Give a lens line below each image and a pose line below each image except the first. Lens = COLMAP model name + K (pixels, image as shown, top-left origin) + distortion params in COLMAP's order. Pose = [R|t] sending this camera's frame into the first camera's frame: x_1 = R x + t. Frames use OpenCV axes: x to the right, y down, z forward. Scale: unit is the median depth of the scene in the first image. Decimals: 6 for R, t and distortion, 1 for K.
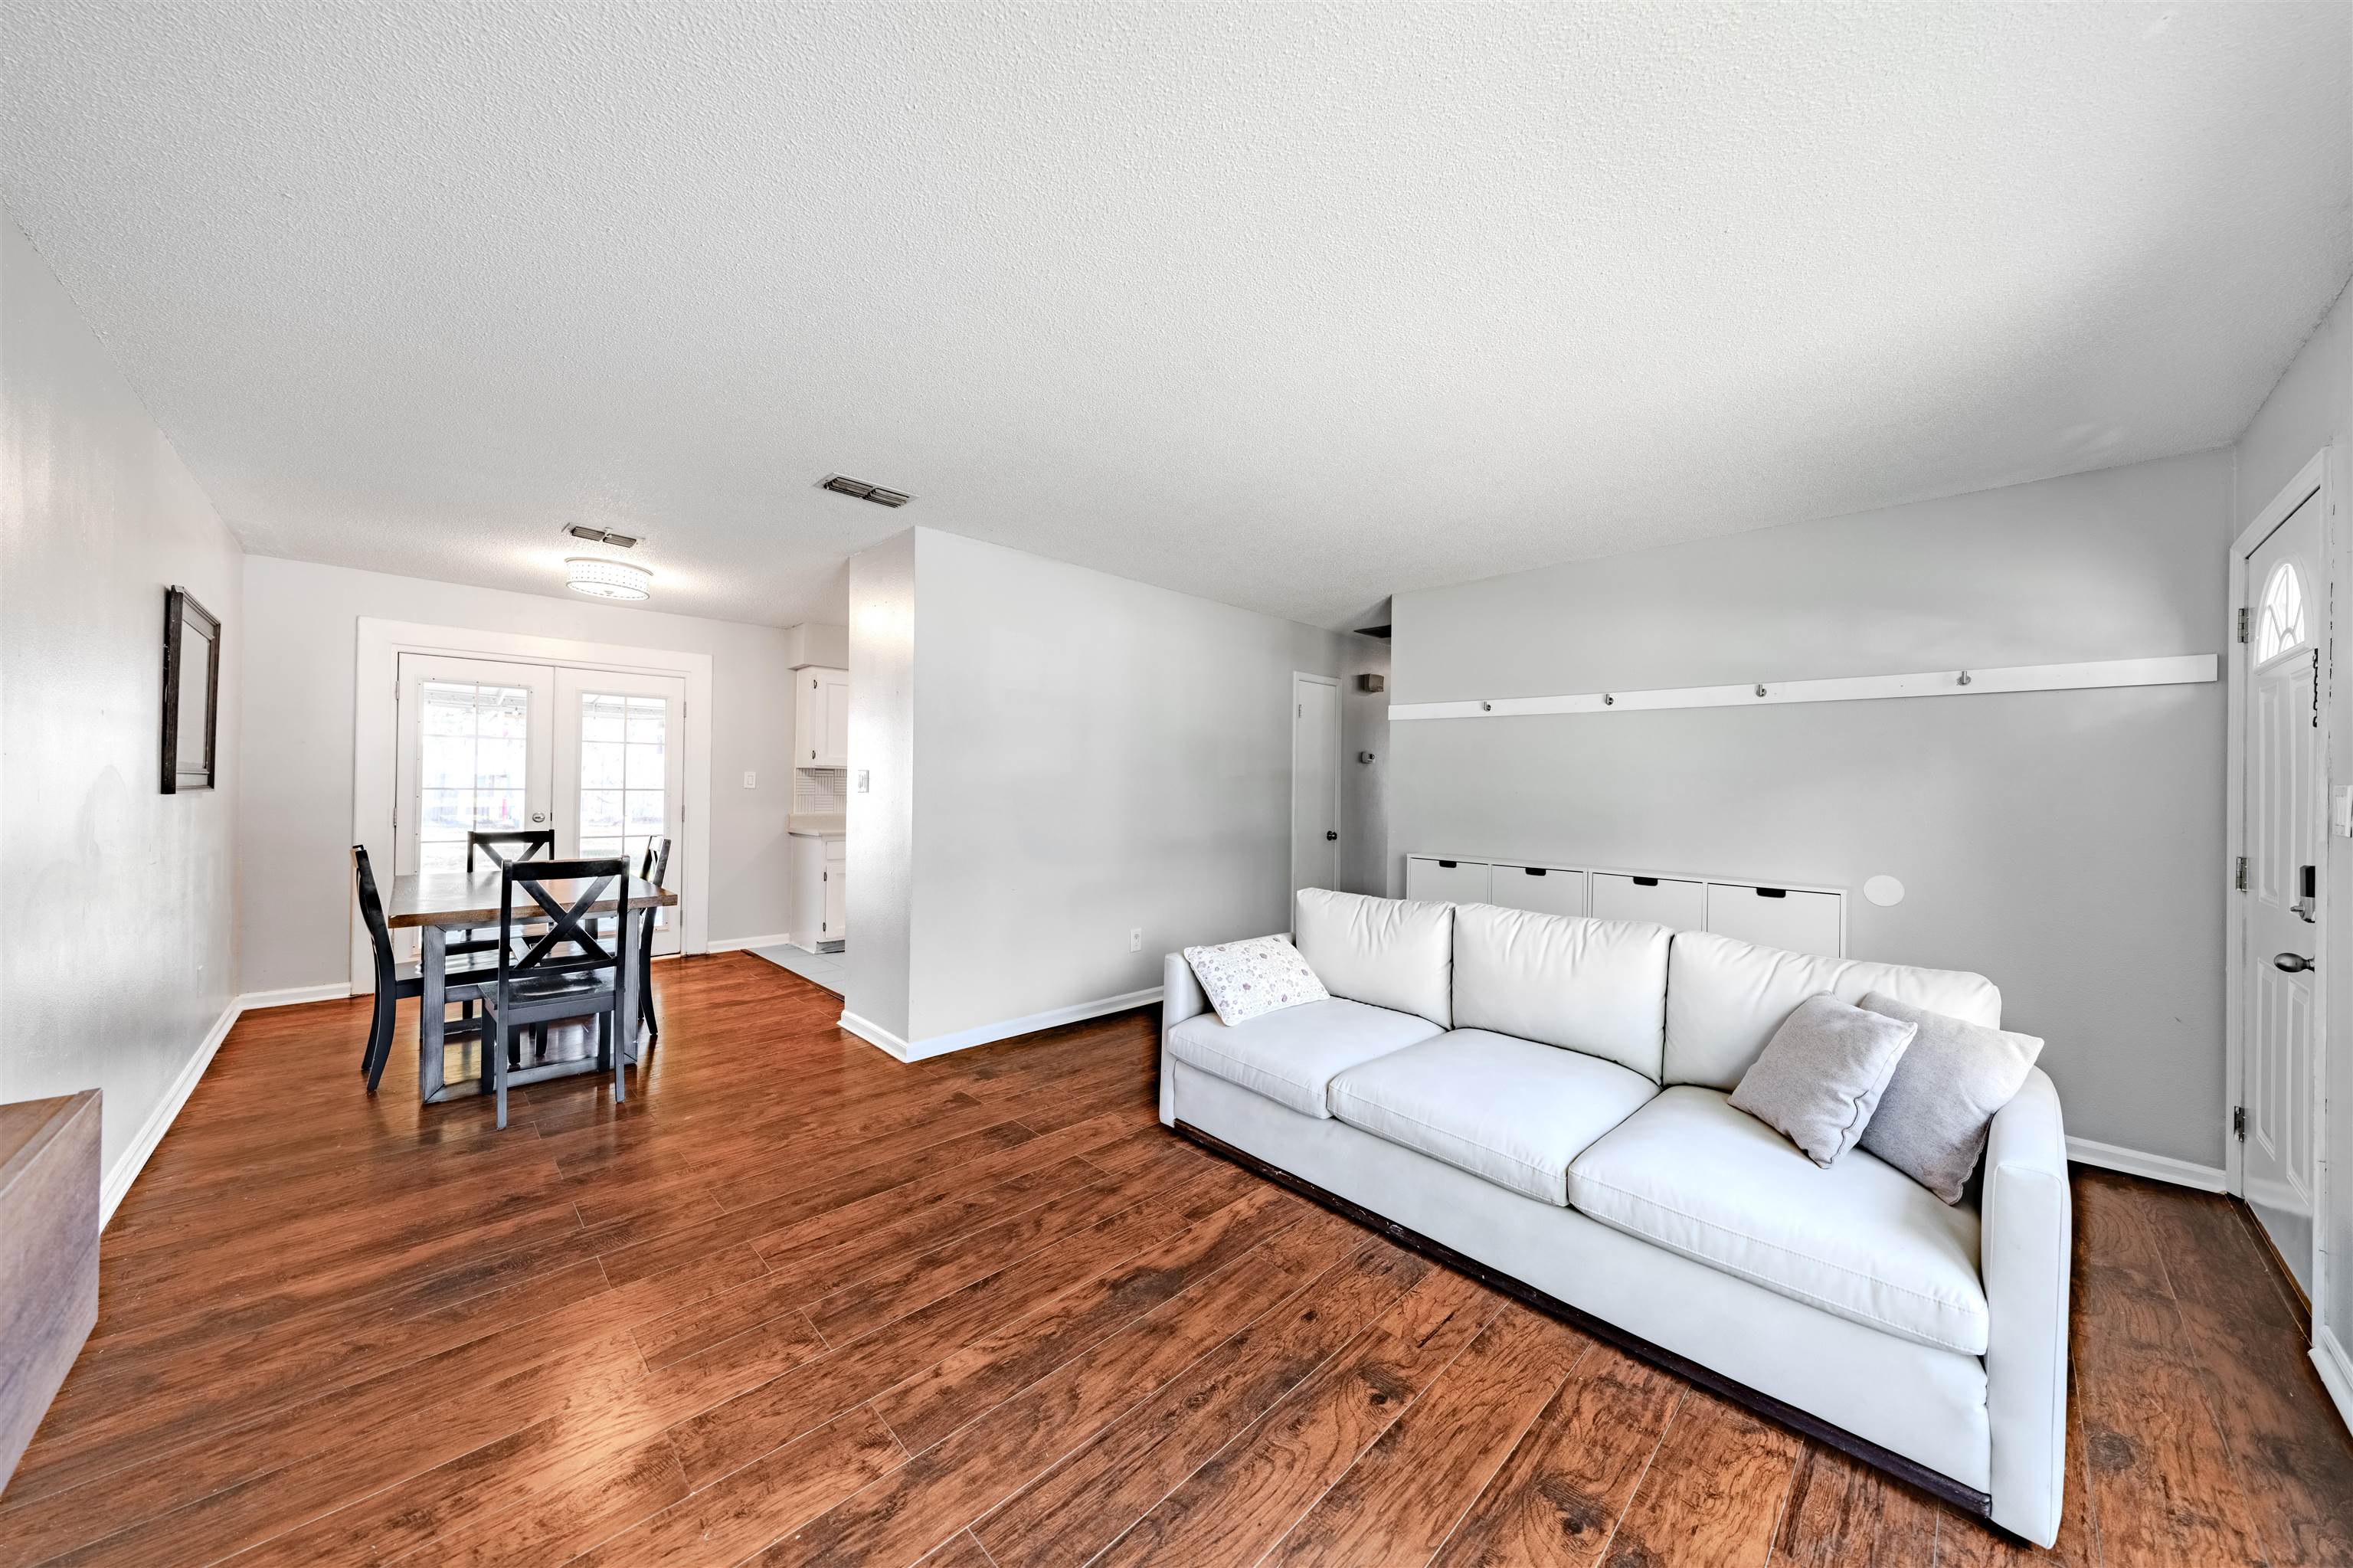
lens RADIAL K [[817.6, 0, 1182.7], [0, 817.6, 779.2], [0, 0, 1]] dist [0.001426, -0.000155]
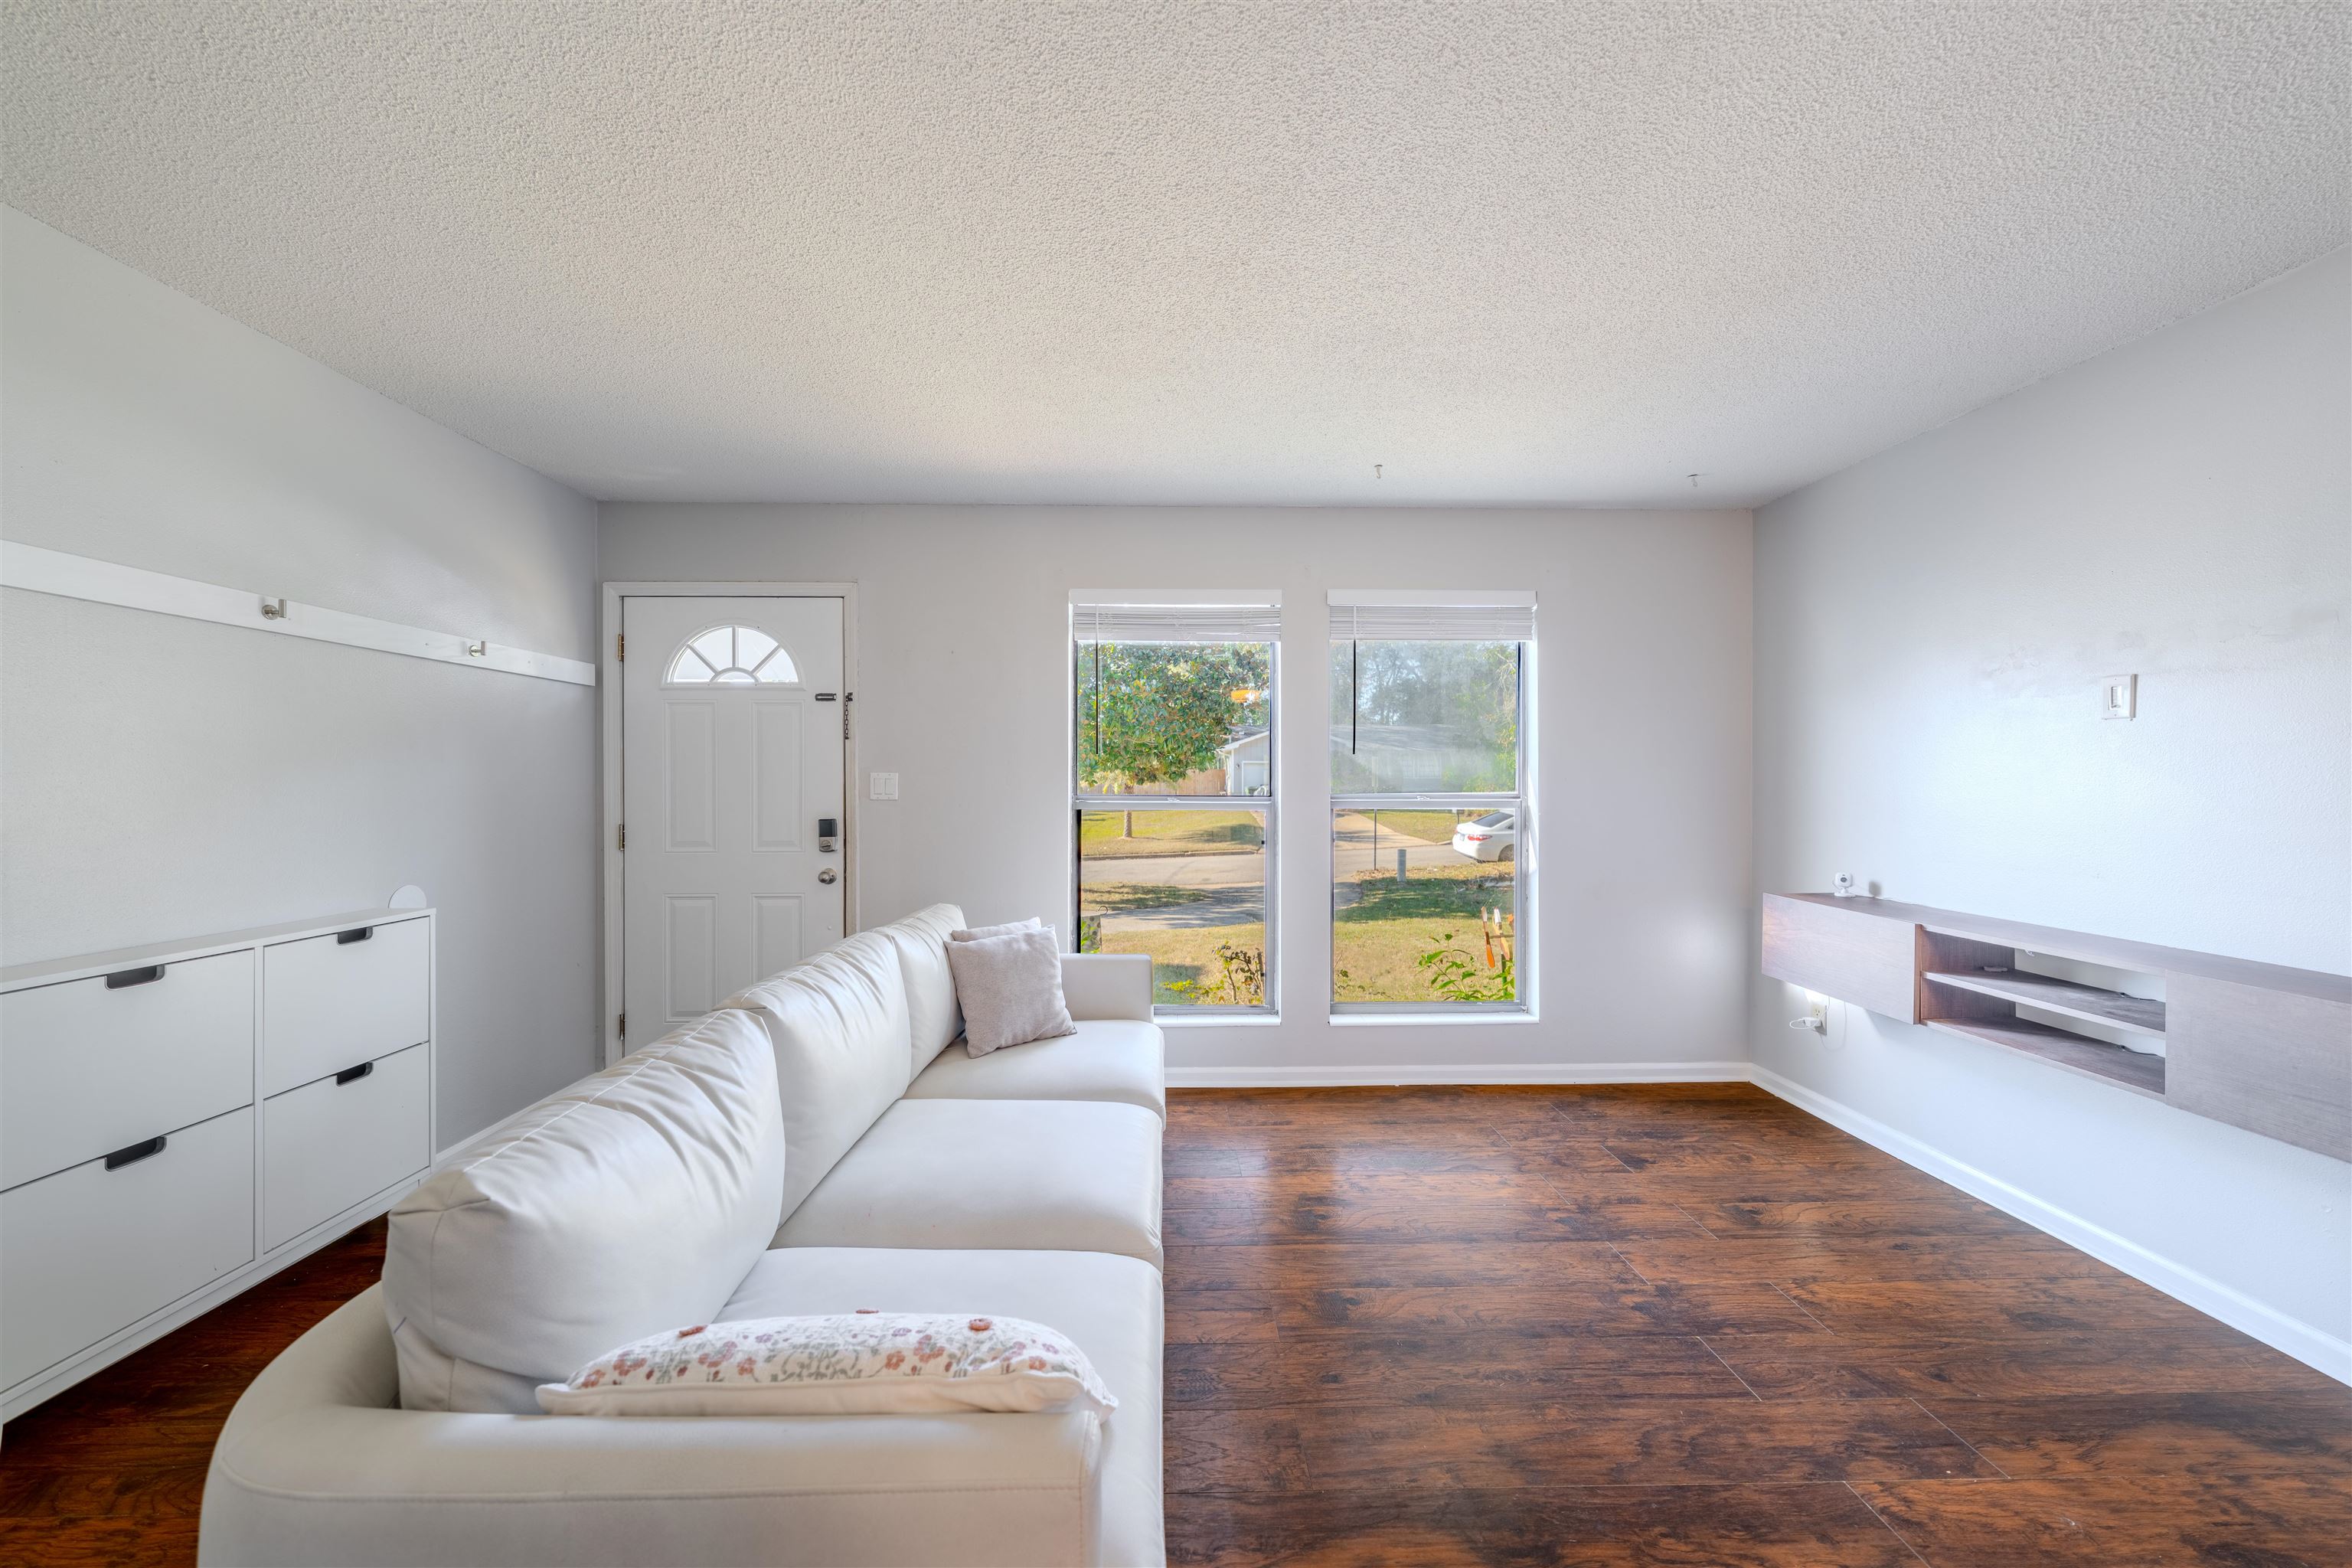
lens RADIAL K [[804.2, 0, 1186.1], [0, 804.2, 787.2], [0, 0, 1]] dist [0.001550, -0.000223]
pose [[-0.733835, -0.017977, 0.679090, -0.292581], [-0.011854, 0.999836, 0.013659, 0.008282], [-0.679225, 0.001974, -0.733928, 1.657105]]
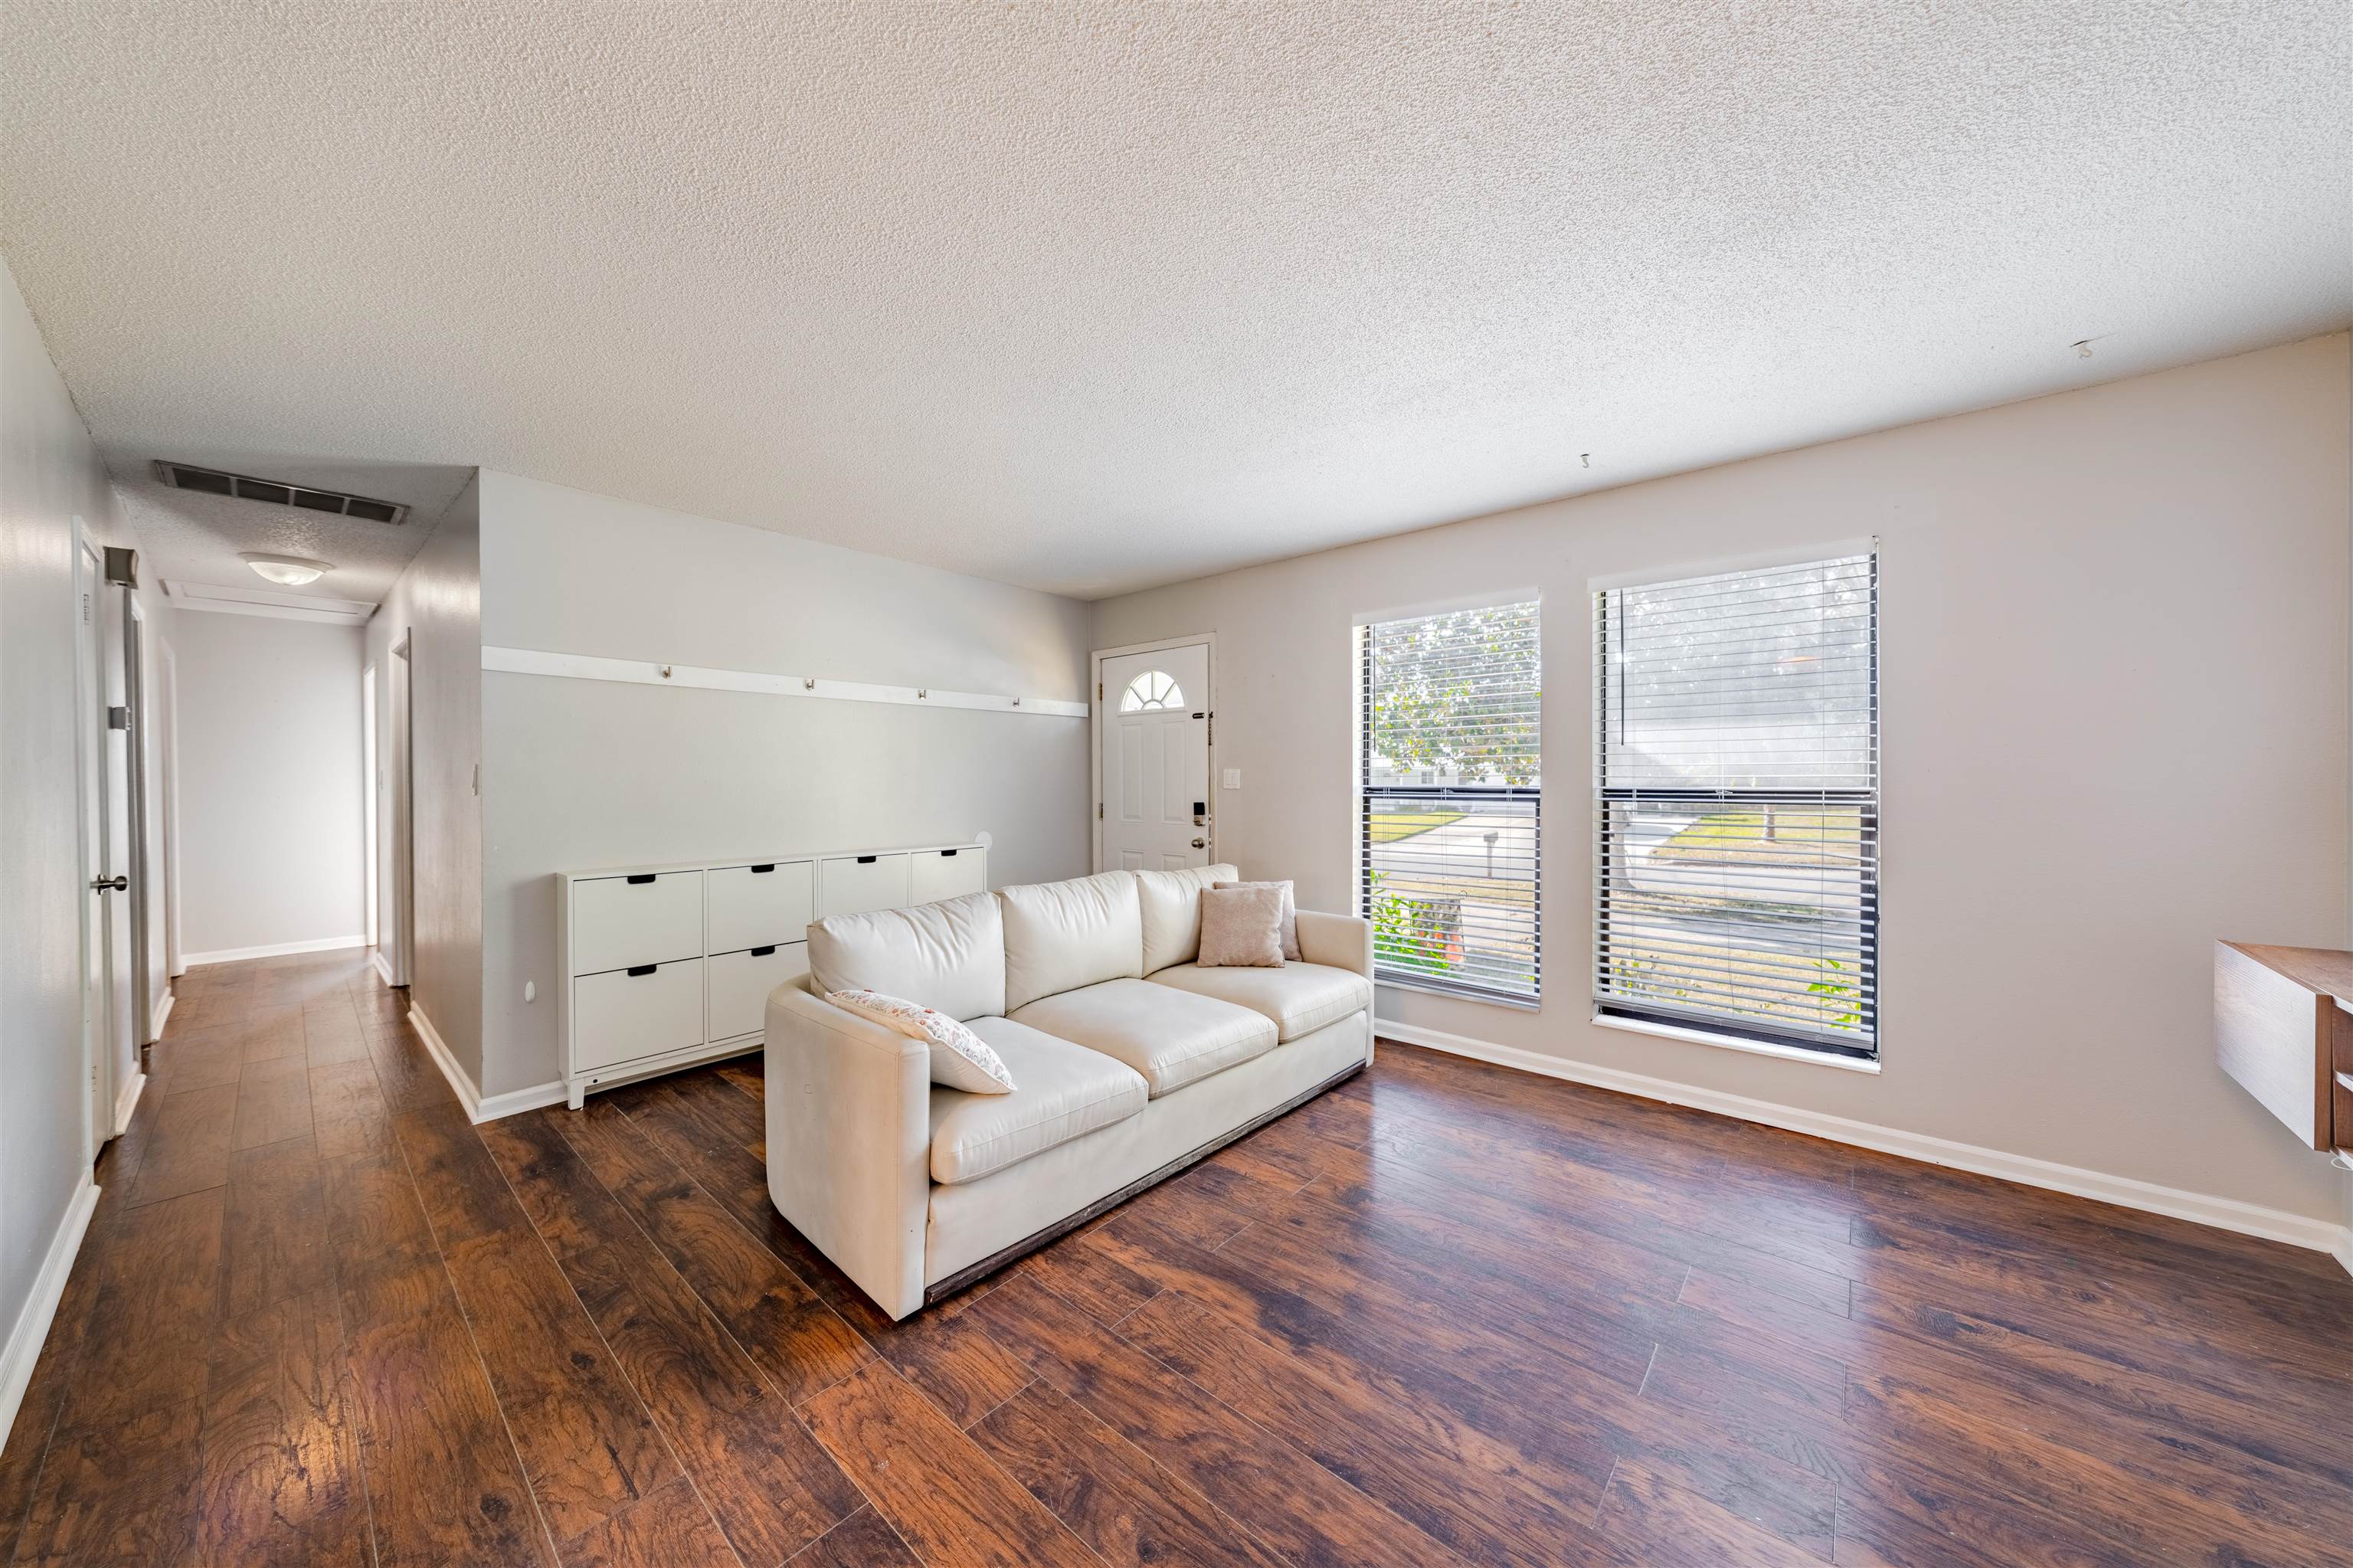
lens RADIAL K [[797.3, 0, 1189.0], [0, 797.3, 788.5], [0, 0, 1]] dist [-0.000235, -0.000020]
pose [[-0.090061, -0.028764, 0.995521, -0.909941], [-0.001255, 0.999585, 0.028768, -0.000951], [-0.995935, 0.001342, -0.090060, 1.196416]]
